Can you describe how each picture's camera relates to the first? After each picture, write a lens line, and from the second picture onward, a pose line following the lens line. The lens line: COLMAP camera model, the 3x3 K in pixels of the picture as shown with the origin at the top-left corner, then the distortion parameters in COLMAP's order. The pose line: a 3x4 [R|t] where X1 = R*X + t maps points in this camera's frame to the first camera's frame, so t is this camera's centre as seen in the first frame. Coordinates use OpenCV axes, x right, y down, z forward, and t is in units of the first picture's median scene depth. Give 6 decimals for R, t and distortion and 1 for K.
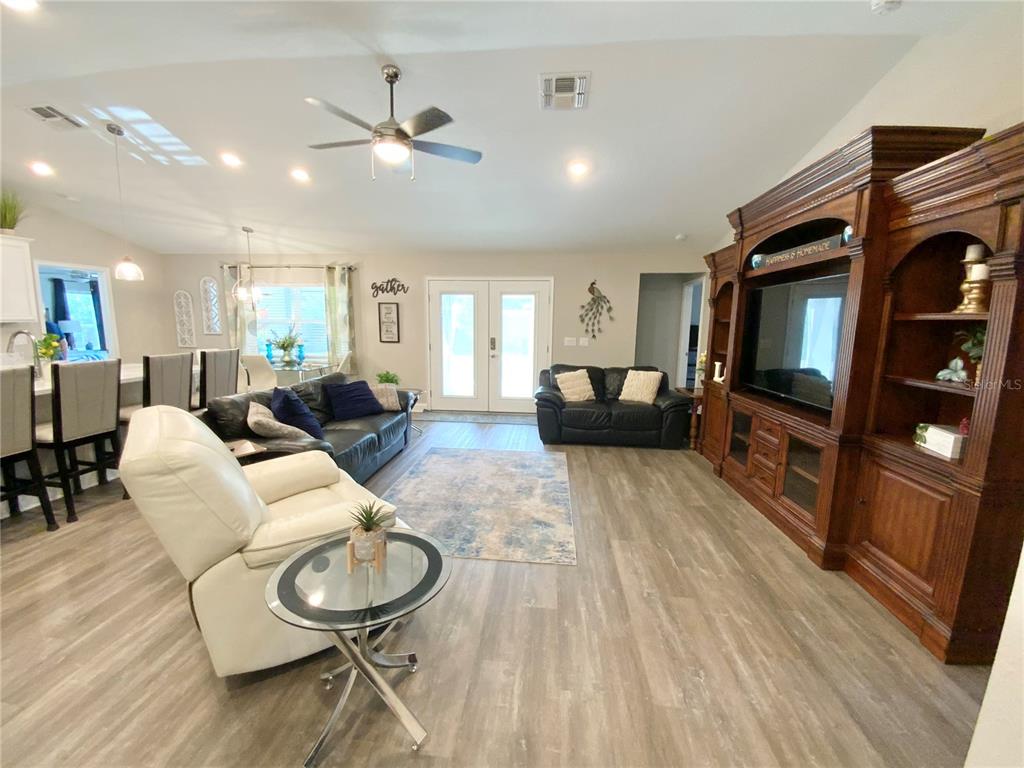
lens RADIAL K [[413.0, 0, 510.2], [0, 413.0, 386.2], [0, 0, 1]] dist [0.022570, -0.019758]
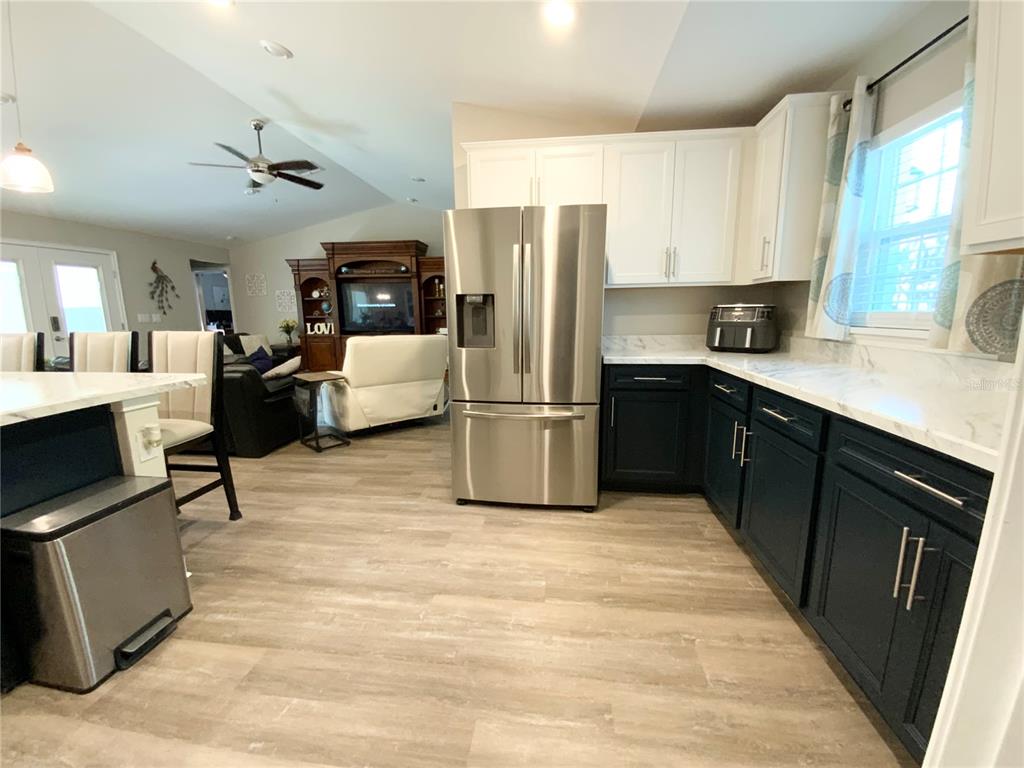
lens RADIAL K [[415.4, 0, 508.8], [0, 415.4, 386.5], [0, 0, 1]] dist [0.022635, -0.020031]
pose [[0.032874, -0.187923, 0.981633, -1.015916], [0.157438, 0.970876, 0.180591, 0.012525], [-0.986981, 0.148610, 0.061503, 0.090260]]
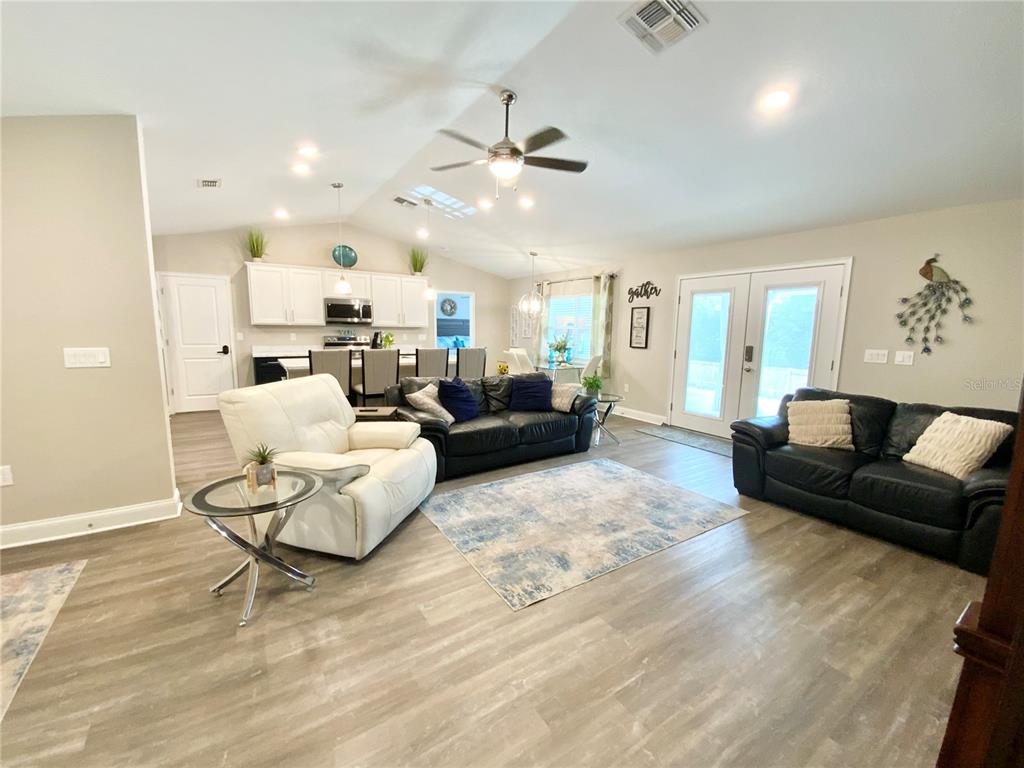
lens RADIAL K [[413.0, 0, 510.2], [0, 413.0, 386.2], [0, 0, 1]] dist [0.022570, -0.019758]
pose [[0.618384, 0.107929, -0.778429, 0.350562], [-0.122928, 0.991616, 0.039833, -0.023060], [0.776202, 0.071059, 0.626467, 0.203412]]
